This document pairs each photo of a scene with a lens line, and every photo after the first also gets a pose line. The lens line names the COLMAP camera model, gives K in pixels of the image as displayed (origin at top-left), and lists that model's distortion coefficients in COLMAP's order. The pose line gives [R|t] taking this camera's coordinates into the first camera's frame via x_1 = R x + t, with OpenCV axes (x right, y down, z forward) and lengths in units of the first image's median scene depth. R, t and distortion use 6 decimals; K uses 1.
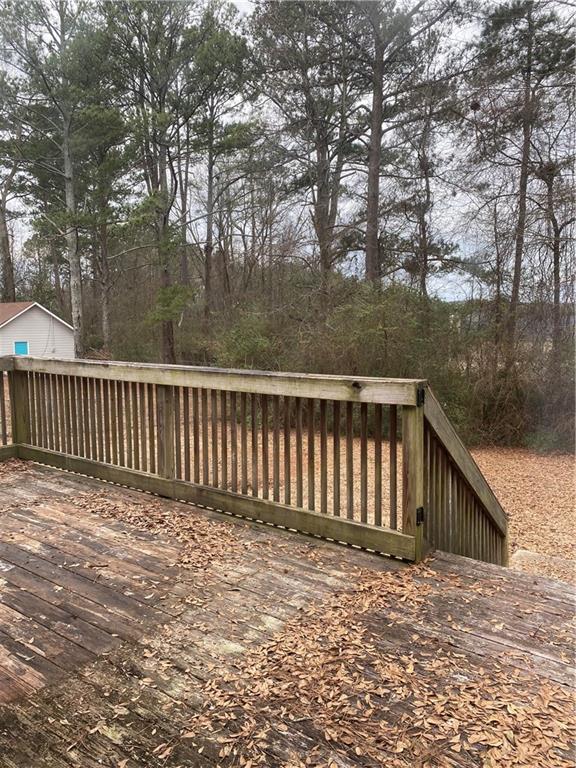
lens RADIAL K [[575.6, 0, 284.5], [0, 575.6, 386.0], [0, 0, 1]] dist [0.038433, 0.001264]
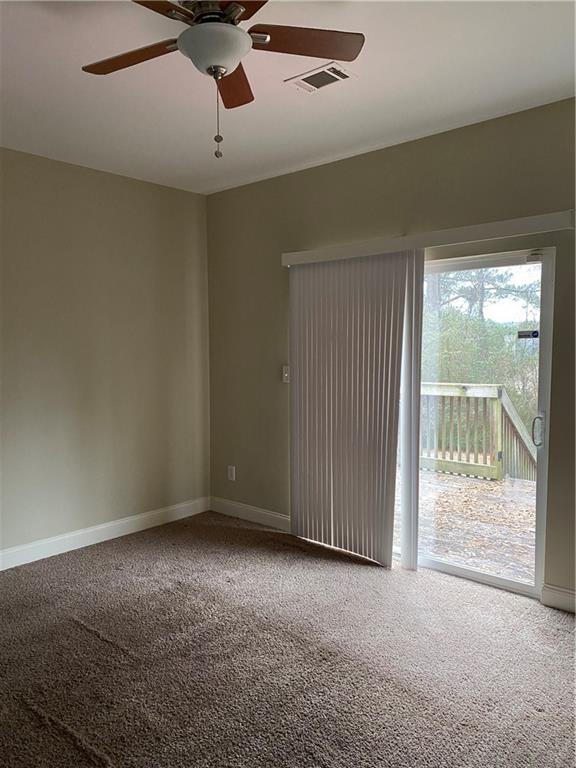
lens RADIAL K [[575.6, 0, 291.8], [0, 575.6, 379.7], [0, 0, 1]] dist [0.038433, 0.001264]
pose [[0.997357, 0.003221, -0.072585, -0.300532], [-0.006651, 0.998870, -0.047056, 0.065008], [0.072351, 0.047415, 0.996252, -0.927958]]
